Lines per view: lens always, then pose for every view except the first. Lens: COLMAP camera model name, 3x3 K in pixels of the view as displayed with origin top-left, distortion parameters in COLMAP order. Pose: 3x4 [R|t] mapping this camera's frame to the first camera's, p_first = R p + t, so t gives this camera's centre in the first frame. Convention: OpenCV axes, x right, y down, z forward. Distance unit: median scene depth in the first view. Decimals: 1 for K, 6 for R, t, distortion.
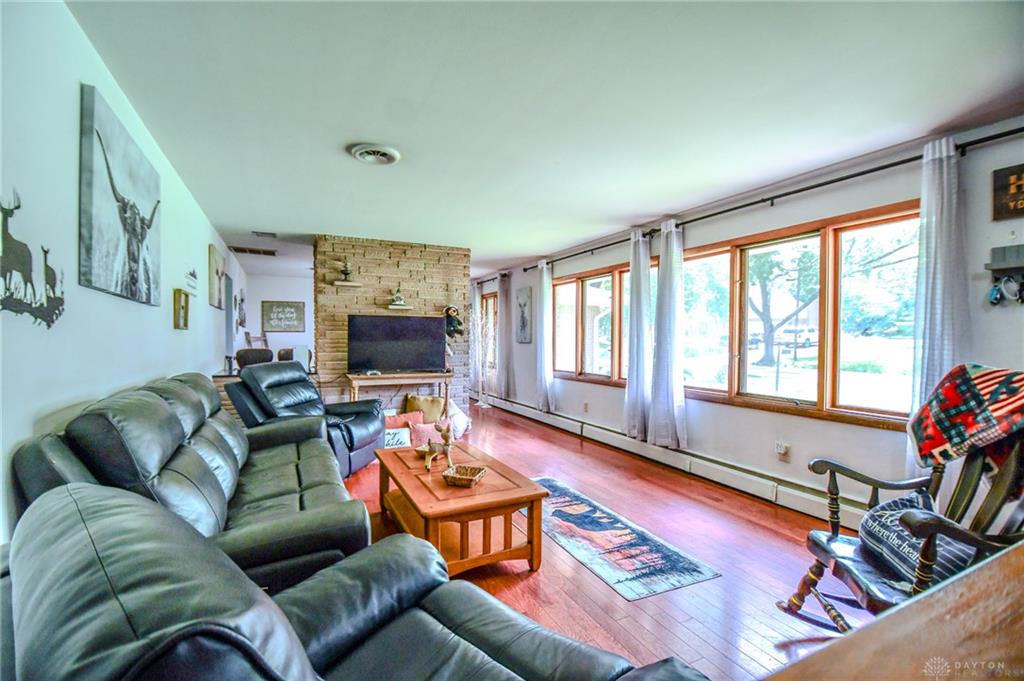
lens RADIAL K [[447.8, 0, 511.1], [0, 447.8, 345.3], [0, 0, 1]] dist [-0.013867, -0.001721]
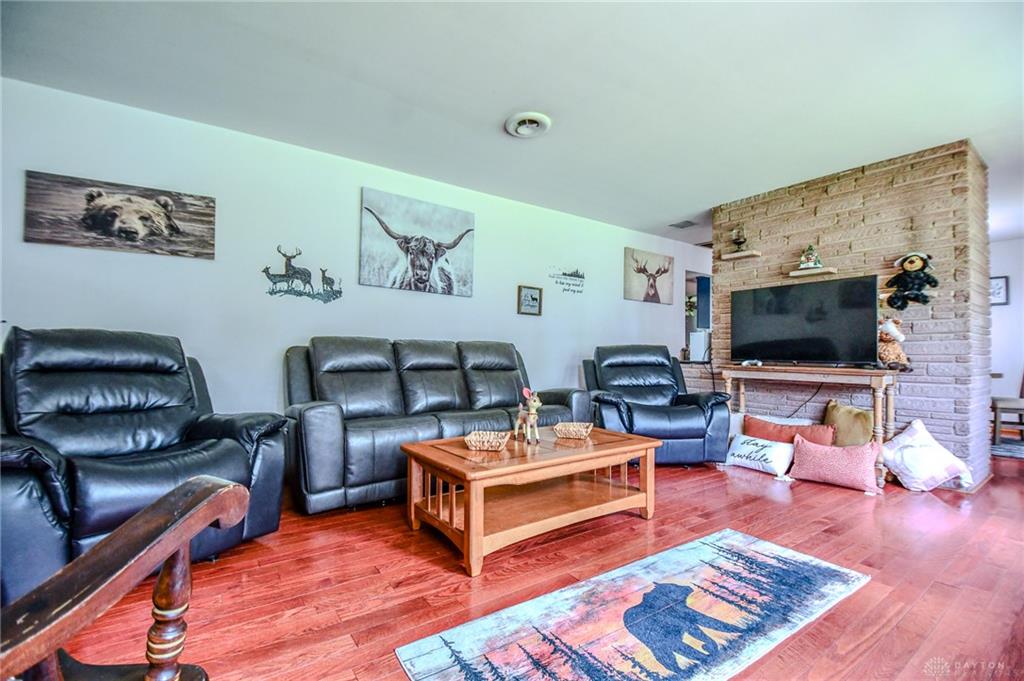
lens RADIAL K [[447.8, 0, 475.8], [0, 447.8, 342.8], [0, 0, 1]] dist [-0.013867, -0.001721]
pose [[0.115573, -0.027694, -0.992913, 0.588735], [-0.026482, 0.999170, -0.030951, 0.094601], [0.992946, 0.029872, 0.114744, 0.652772]]
